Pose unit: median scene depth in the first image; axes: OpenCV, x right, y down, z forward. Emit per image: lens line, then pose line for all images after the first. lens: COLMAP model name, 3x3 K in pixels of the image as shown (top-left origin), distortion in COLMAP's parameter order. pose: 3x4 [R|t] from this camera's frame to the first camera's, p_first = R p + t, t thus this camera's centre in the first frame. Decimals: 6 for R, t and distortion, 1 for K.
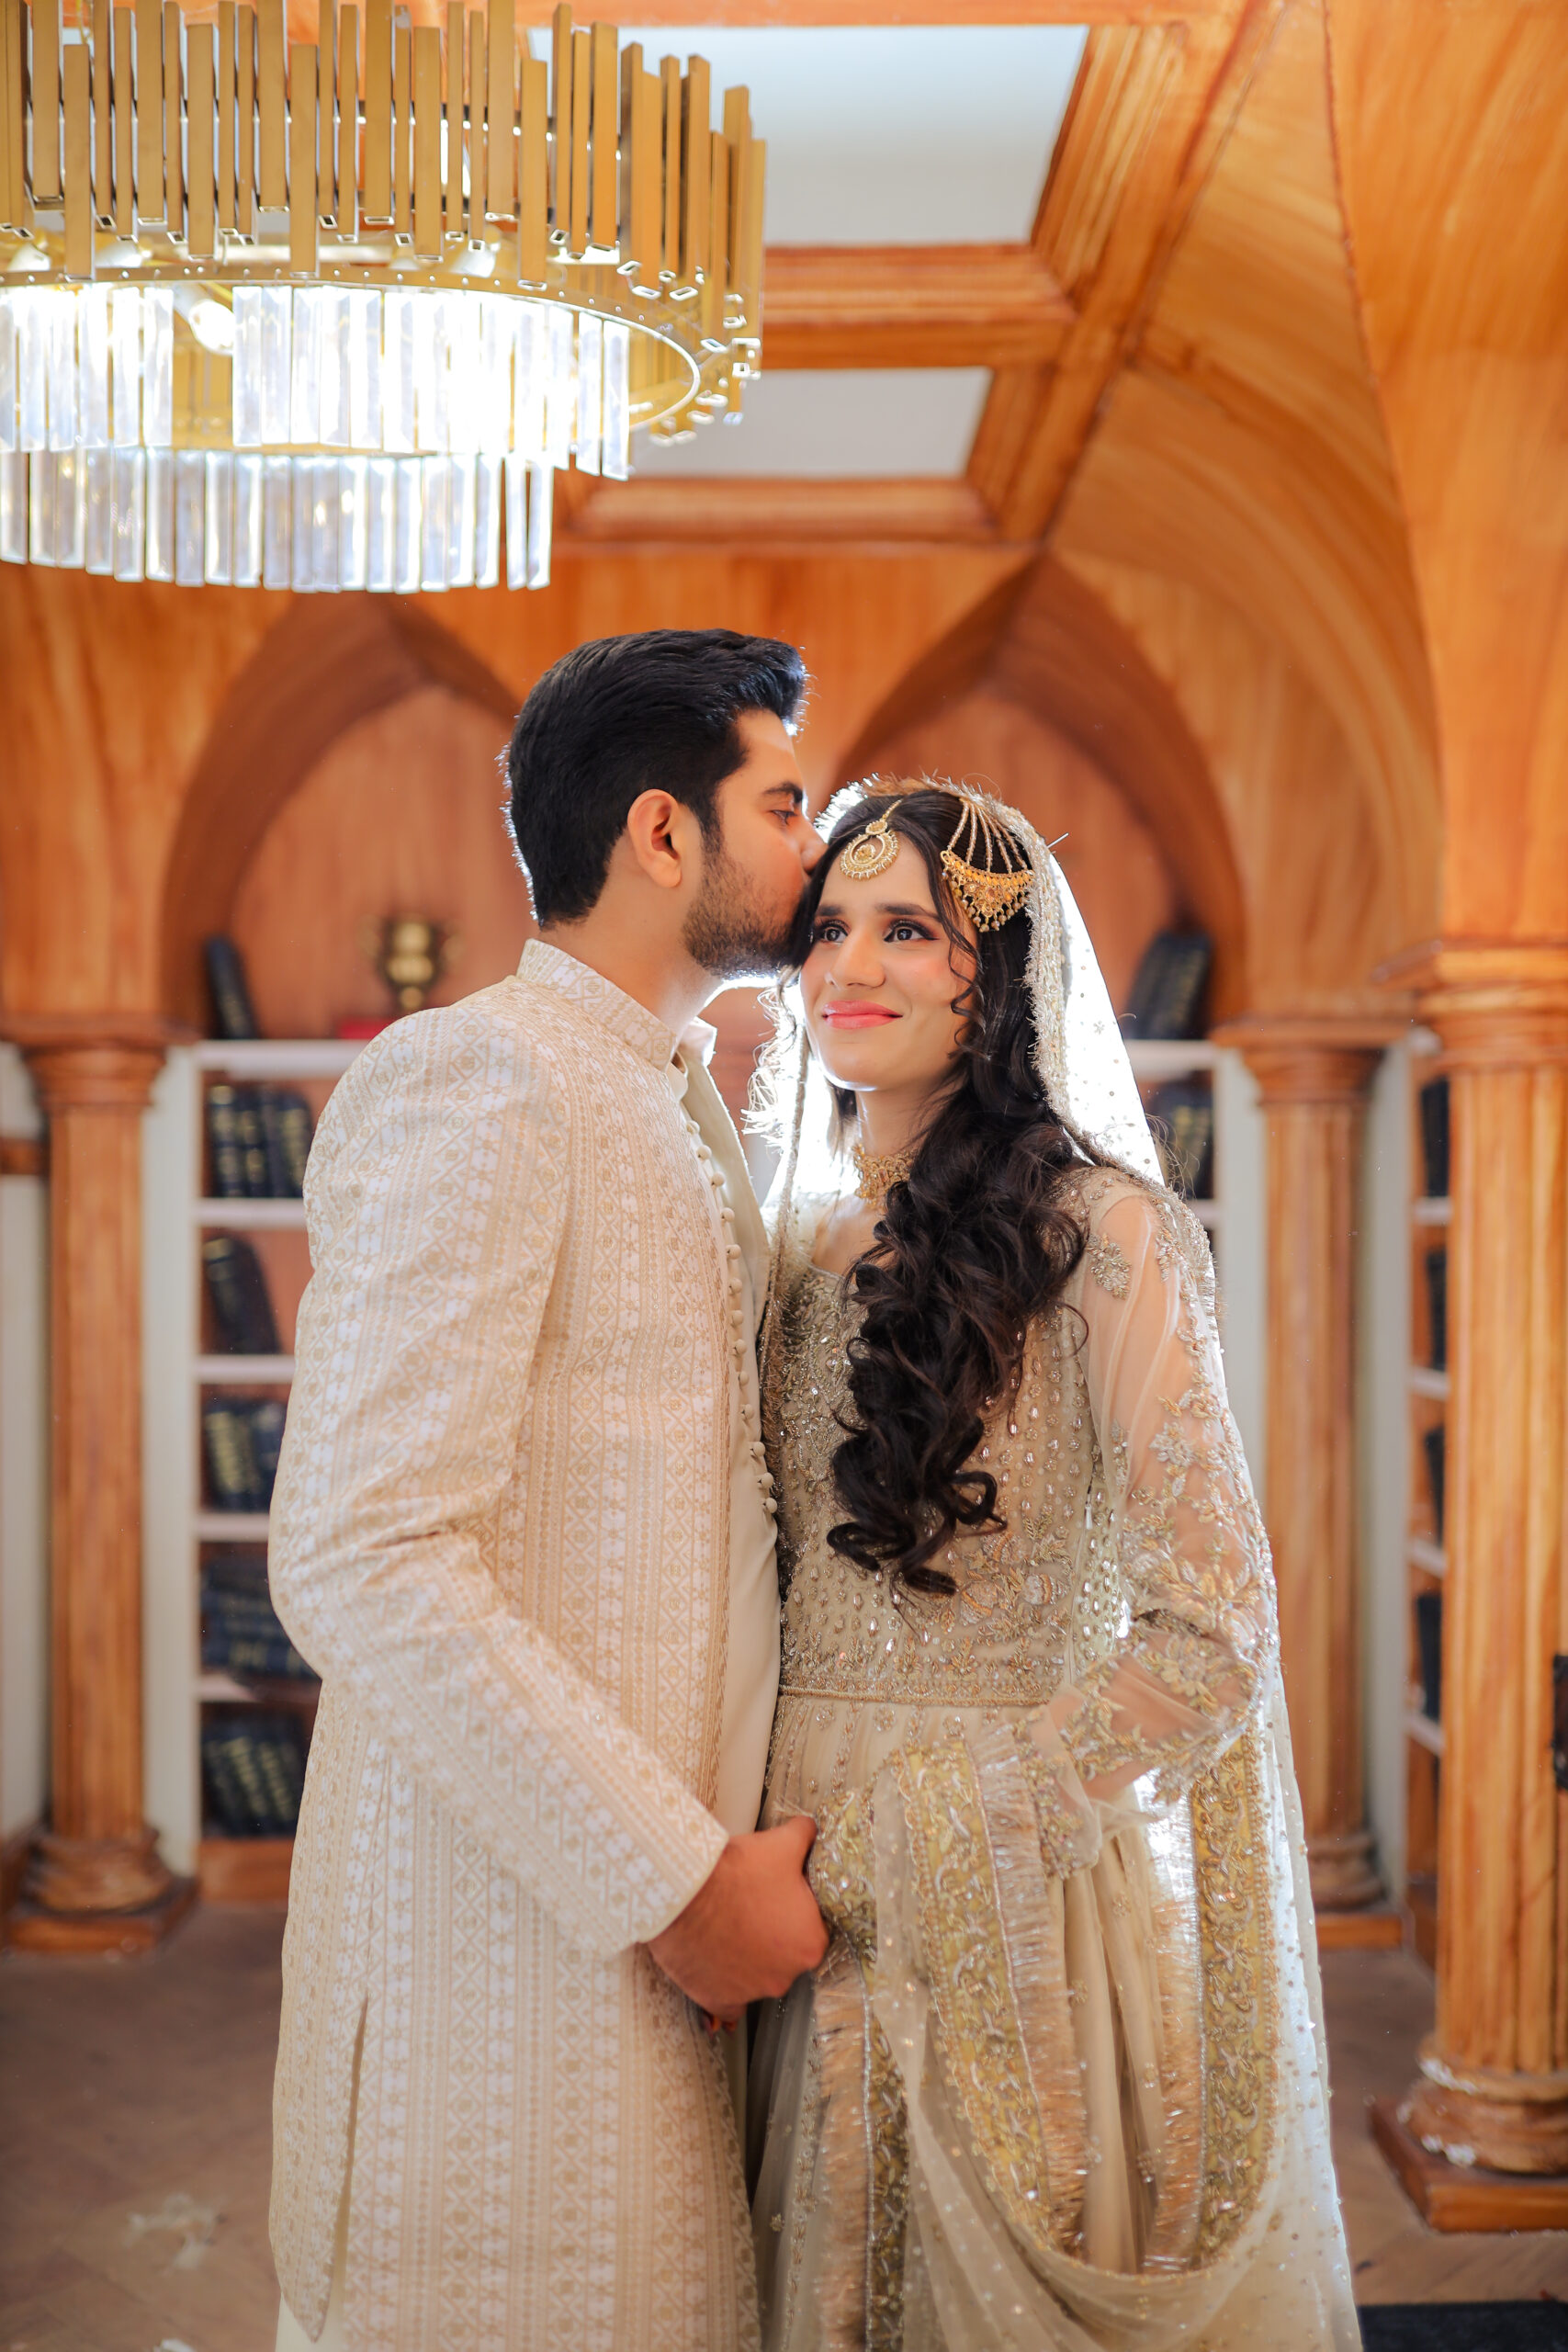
lens RADIAL K [[2253.6, 0, 784.0], [0, 2253.6, 1176.0], [0, 0, 1]] dist [-0.062196, -0.000221]
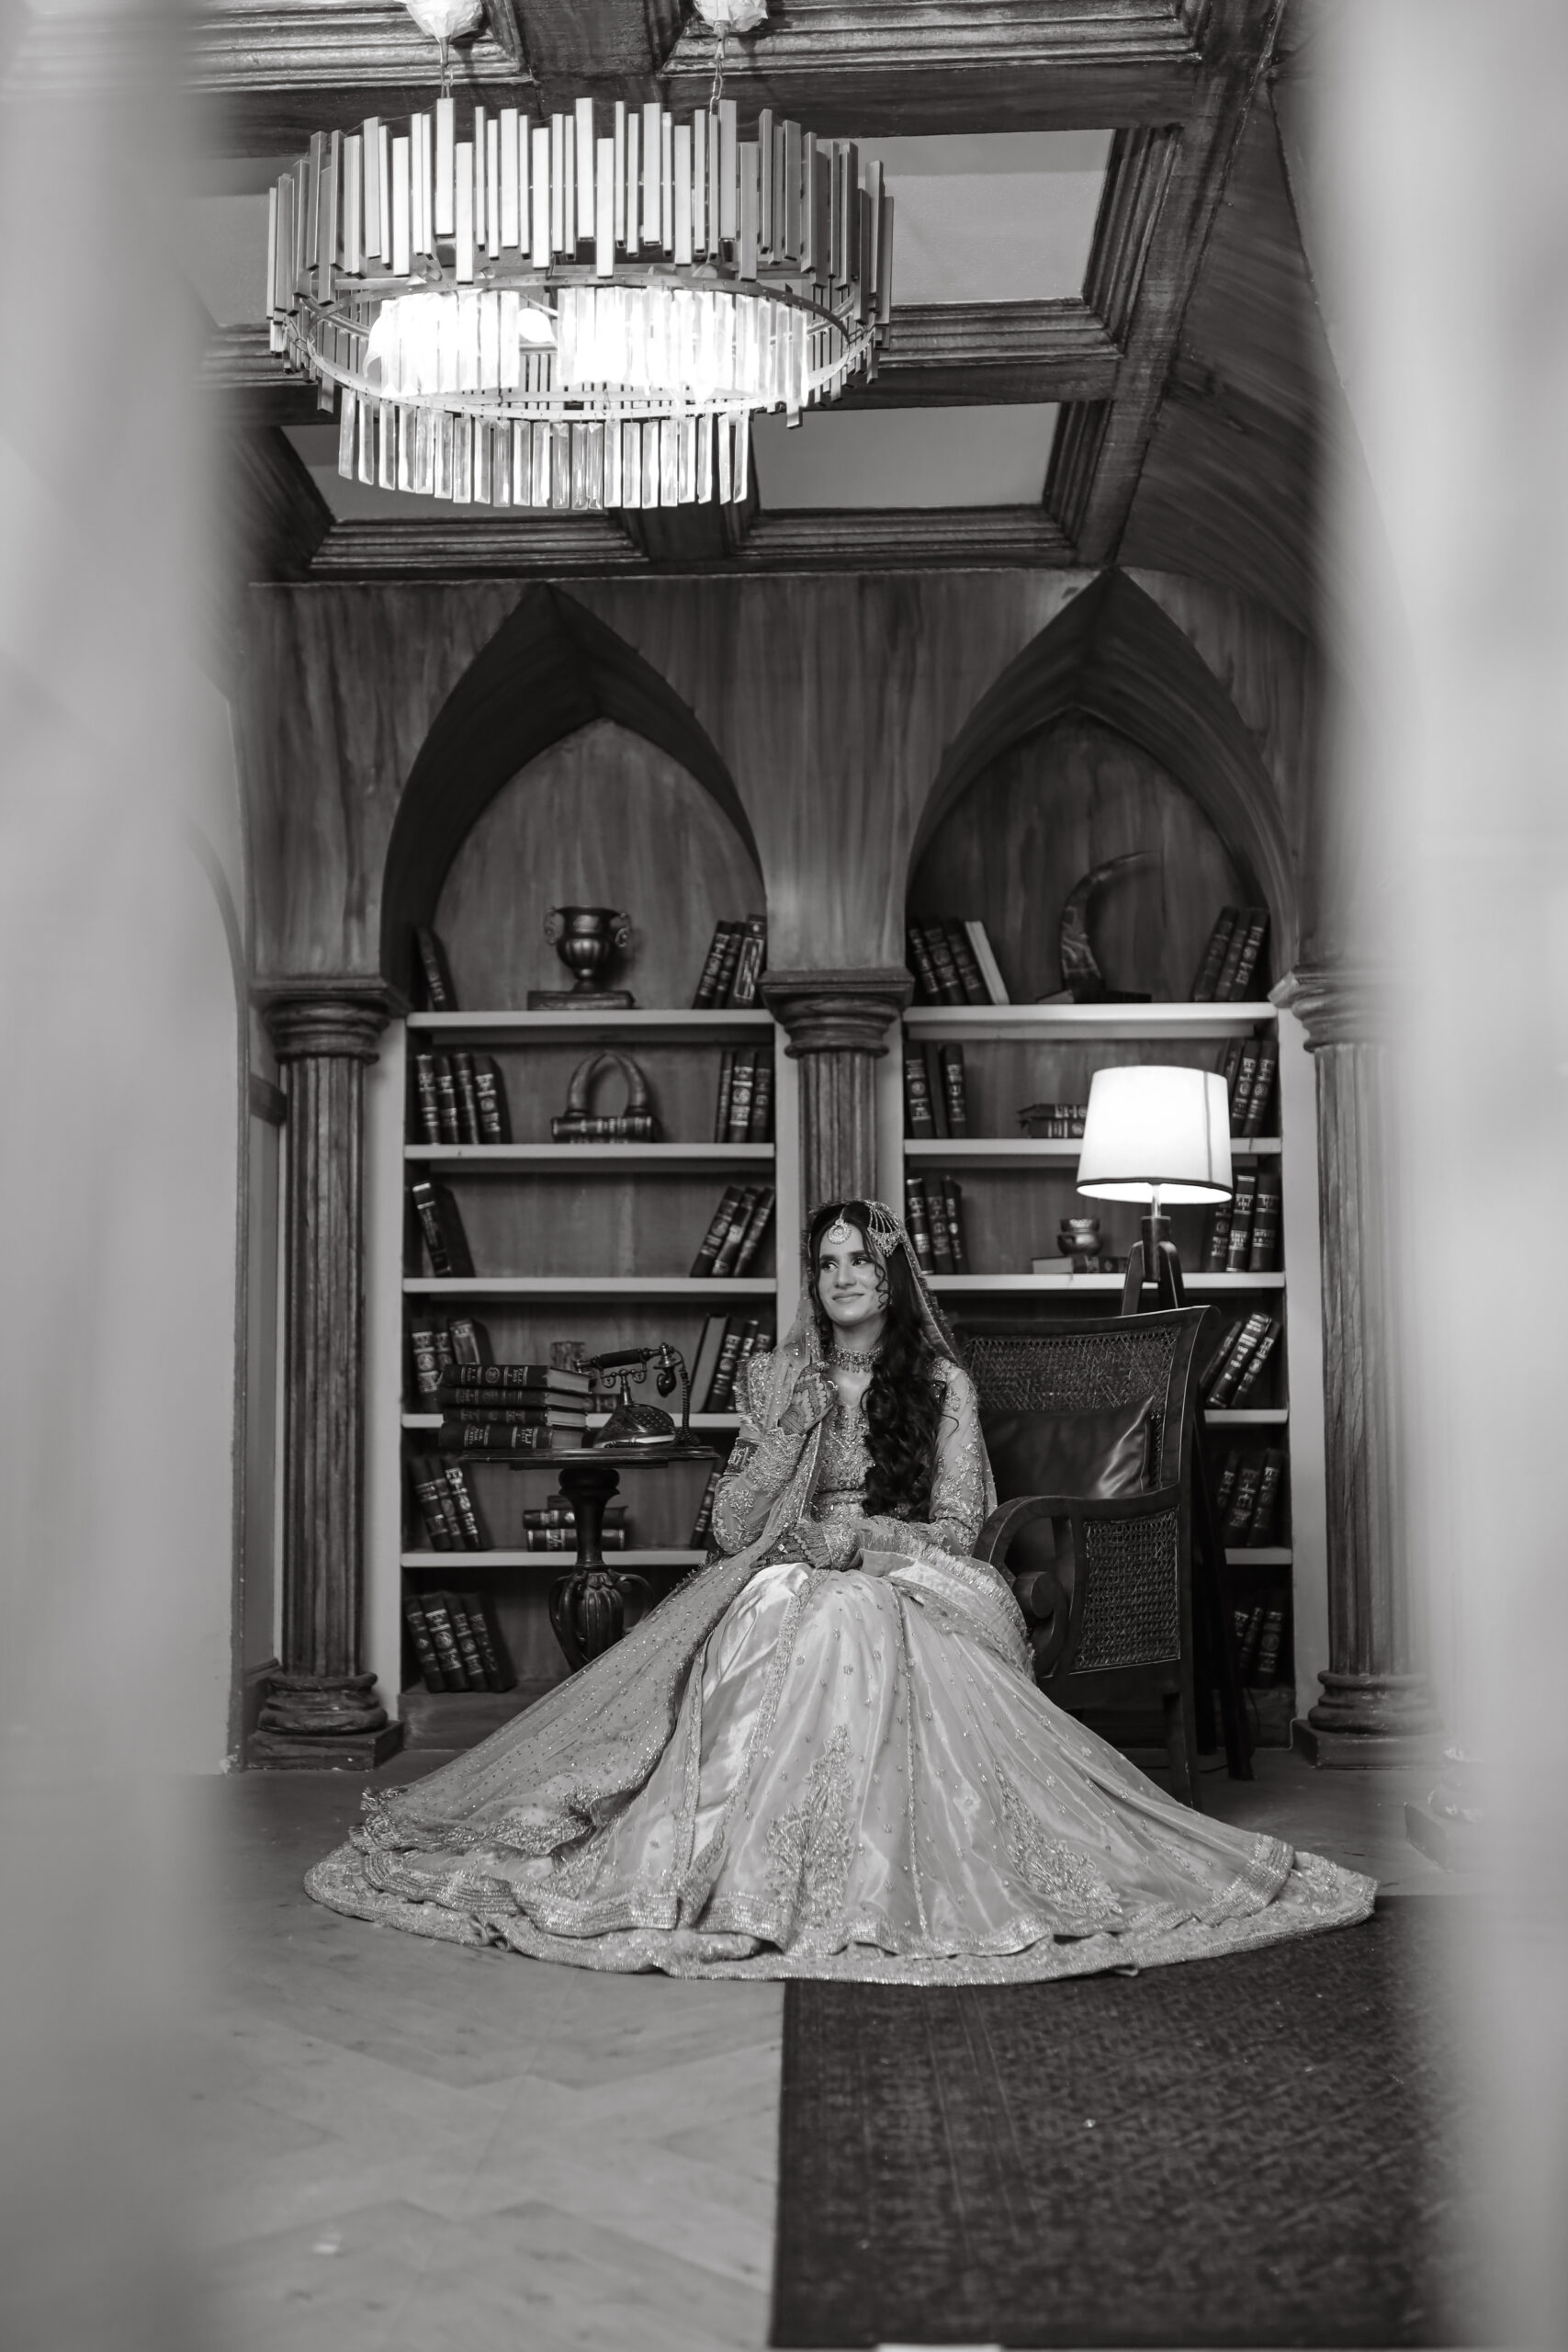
lens RADIAL K [[2330.8, 0, 784.0], [0, 2330.8, 1176.0], [0, 0, 1]] dist [-0.071888, 0.005951]
pose [[0.998778, -0.010768, -0.048227, -0.006878], [0.006676, 0.996426, -0.084211, 0.169139], [0.048961, 0.083786, 0.995280, -0.261072]]
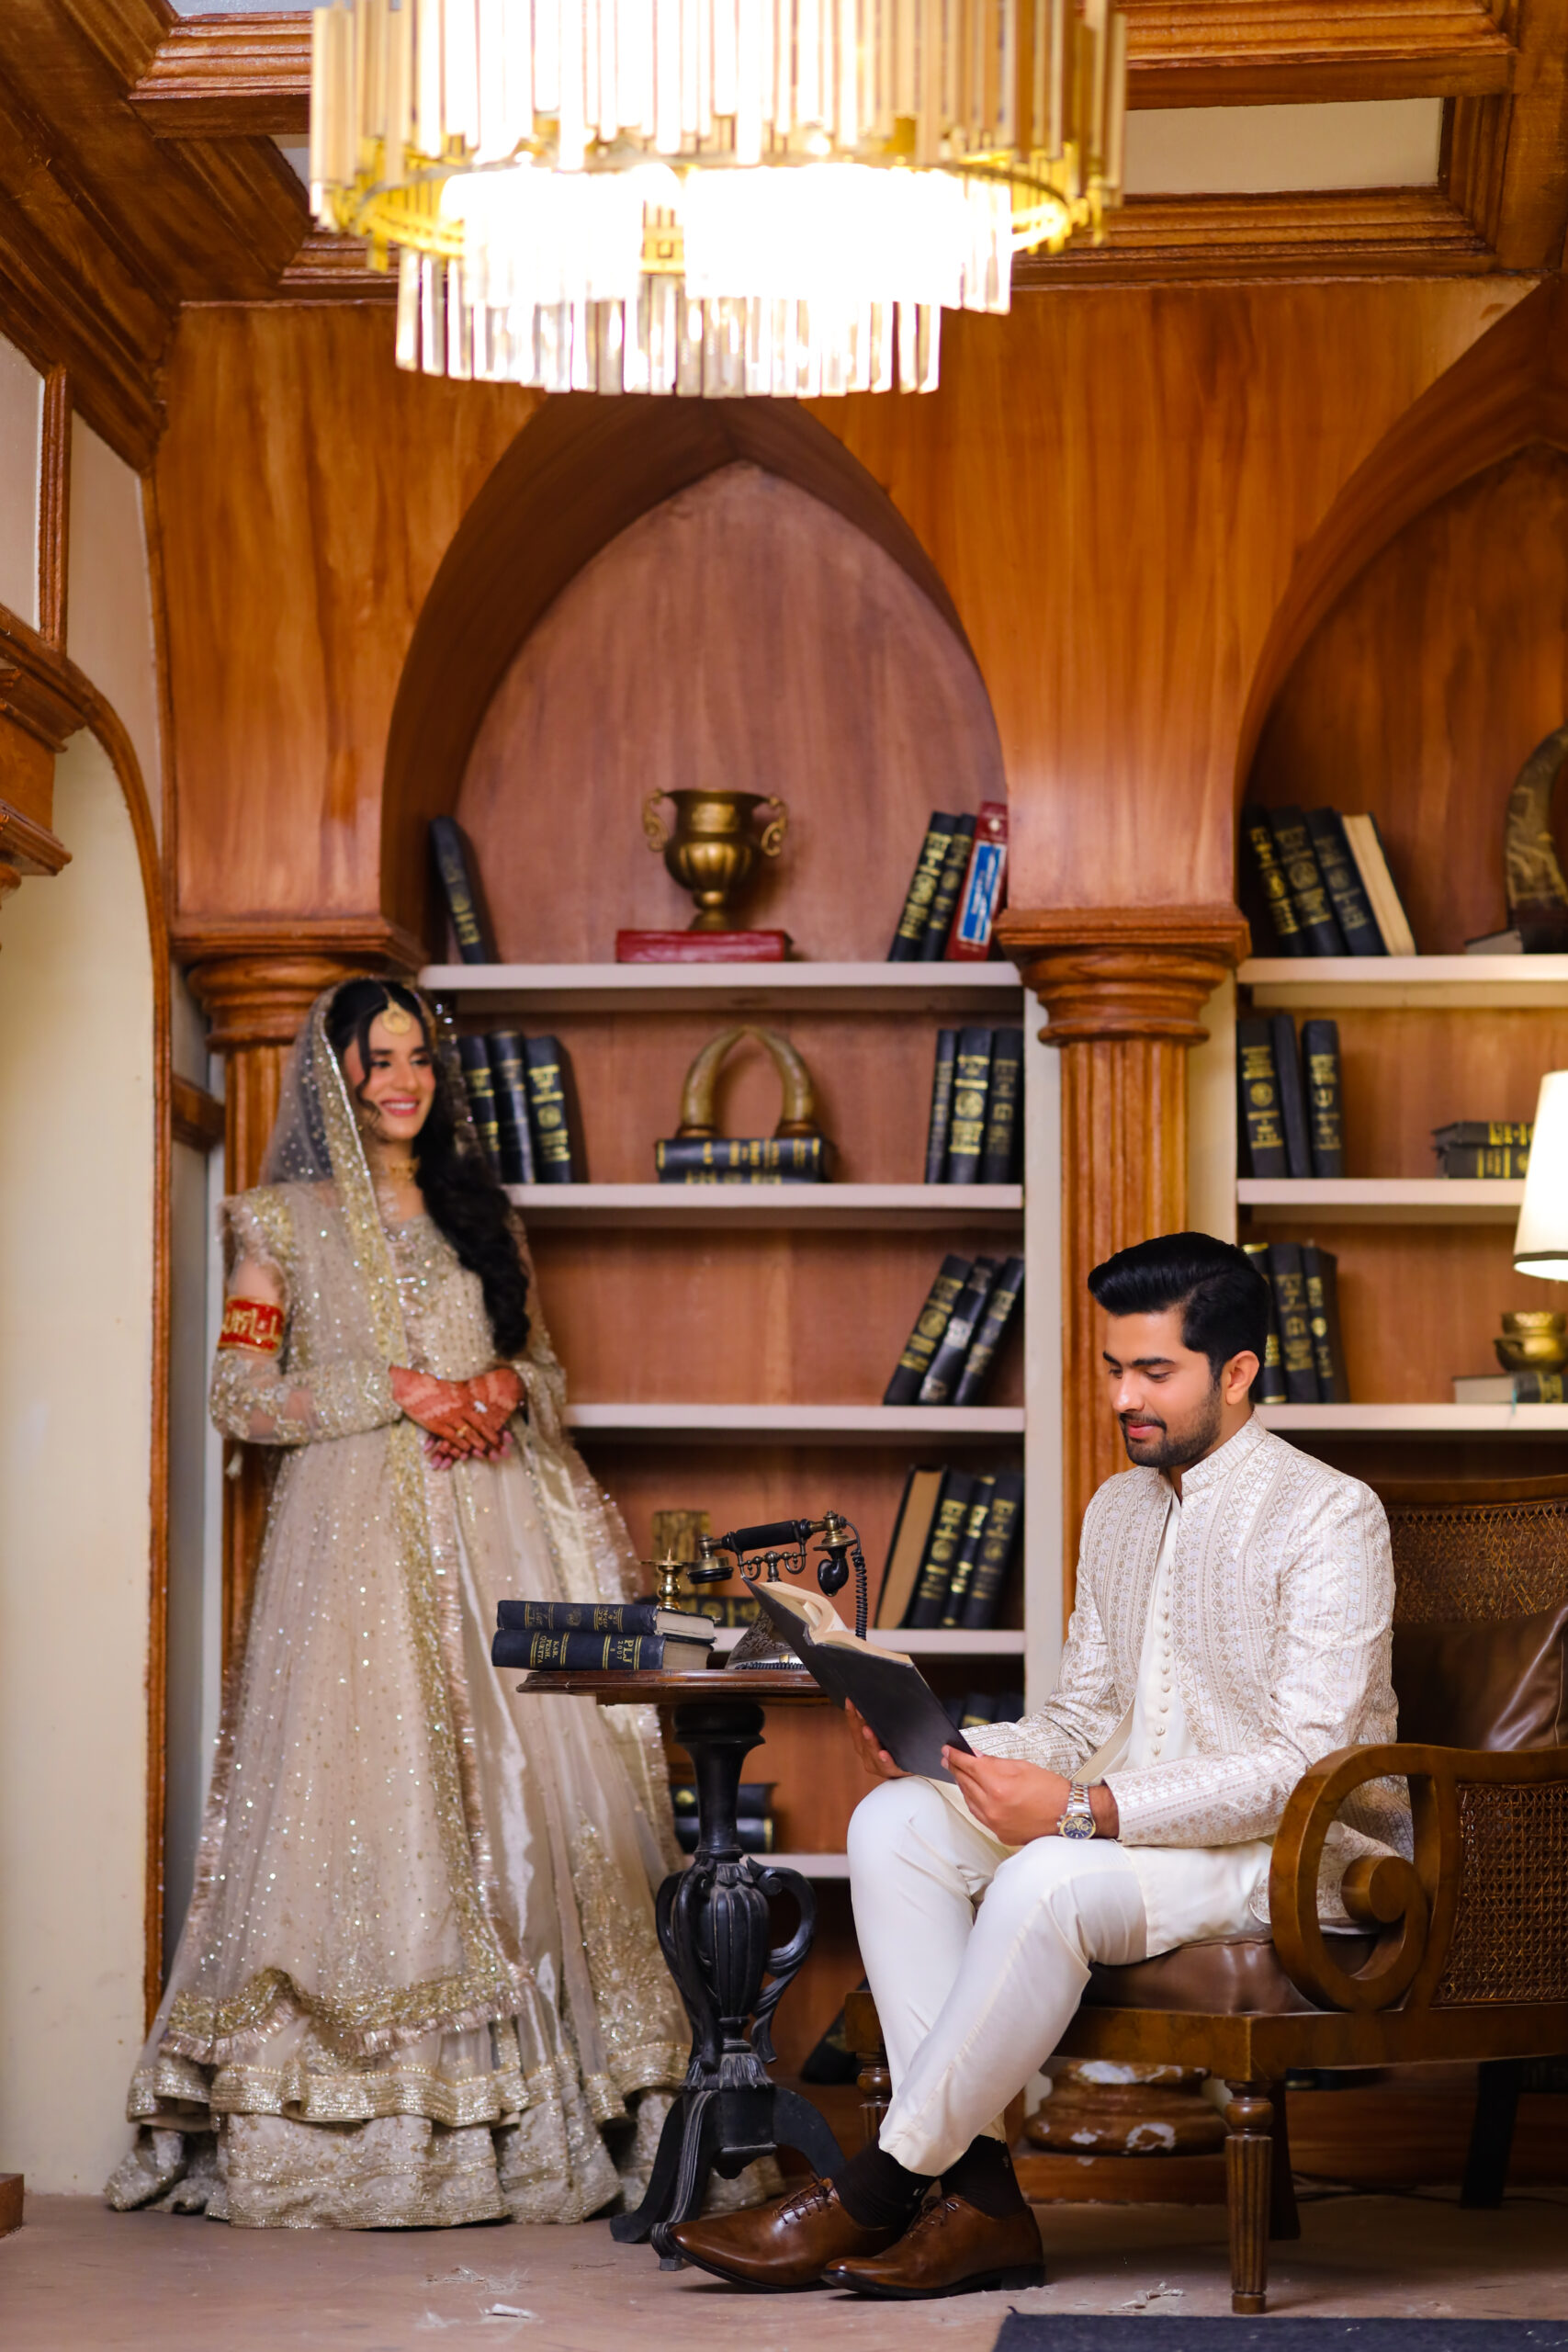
lens RADIAL K [[5422.6, 0, 784.0], [0, 5422.6, 1176.0], [0, 0, 1]] dist [-0.050821, -0.307456]
pose [[0.993253, -0.006286, -0.115794, 0.069473], [-0.002506, 0.997133, -0.075625, 0.178624], [0.115938, 0.075405, 0.990390, -0.892313]]
